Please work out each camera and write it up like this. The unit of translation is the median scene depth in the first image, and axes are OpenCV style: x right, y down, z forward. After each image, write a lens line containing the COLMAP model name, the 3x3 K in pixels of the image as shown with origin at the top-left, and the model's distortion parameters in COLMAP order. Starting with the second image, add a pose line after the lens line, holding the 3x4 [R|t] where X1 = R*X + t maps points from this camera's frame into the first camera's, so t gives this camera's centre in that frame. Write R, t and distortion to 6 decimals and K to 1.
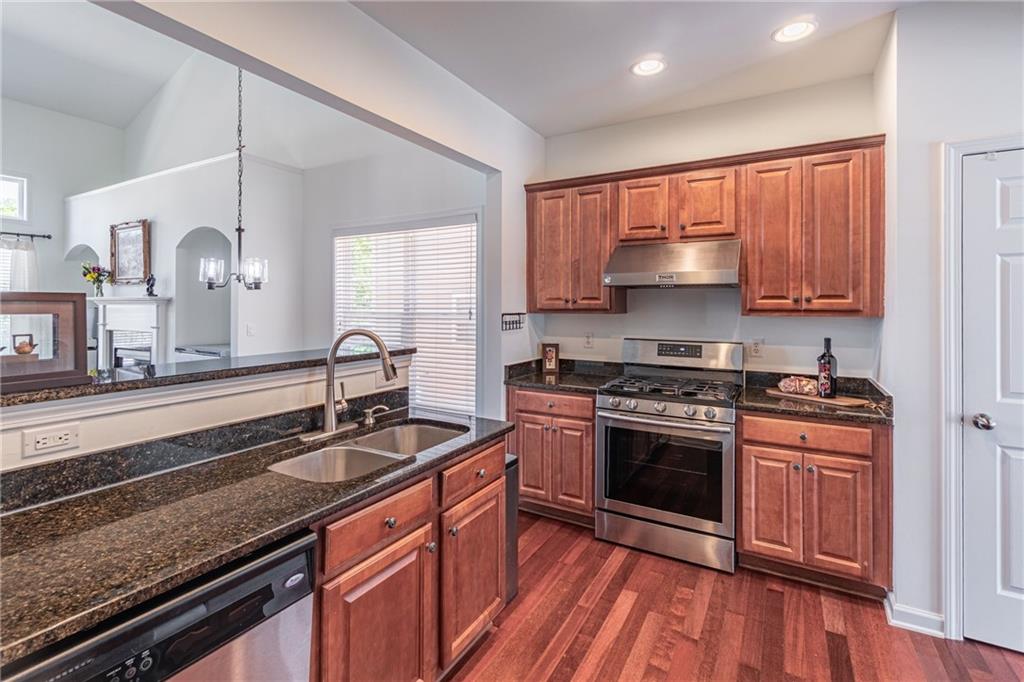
lens RADIAL K [[476.3, 0, 509.2], [0, 476.3, 305.7], [0, 0, 1]] dist [0.002722, 0.000002]
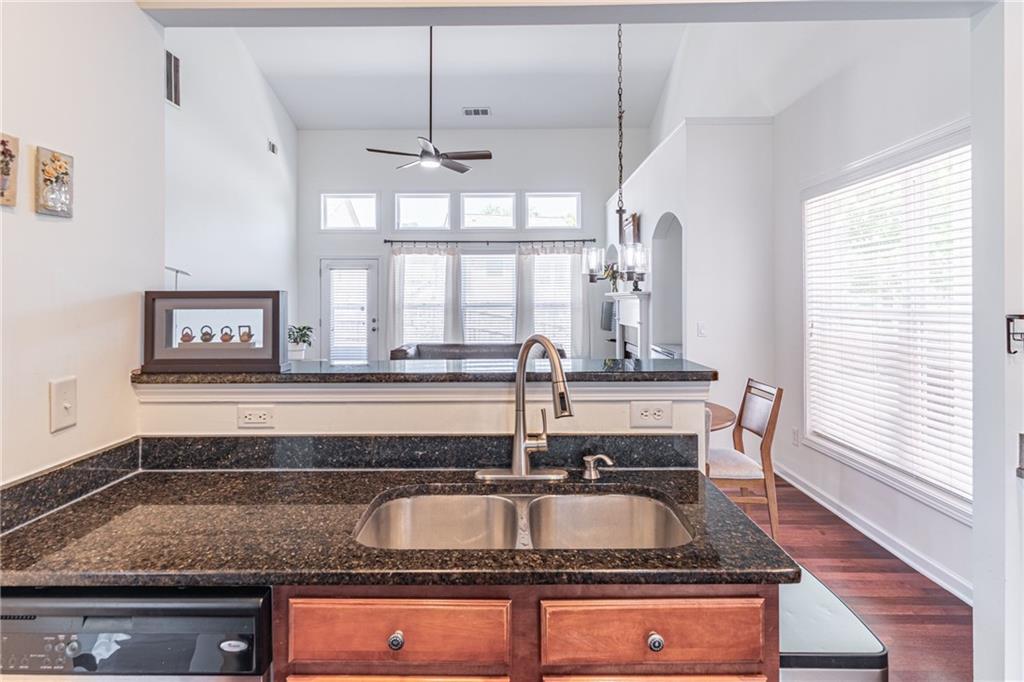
lens RADIAL K [[567.7, 0, 511.7], [0, 567.7, 293.6], [0, 0, 1]] dist [0.004700, -0.000283]
pose [[0.491932, -0.015665, -0.870493, 0.250927], [0.006321, 0.999876, -0.014421, 0.001385], [0.870611, 0.001592, 0.491970, 0.382577]]
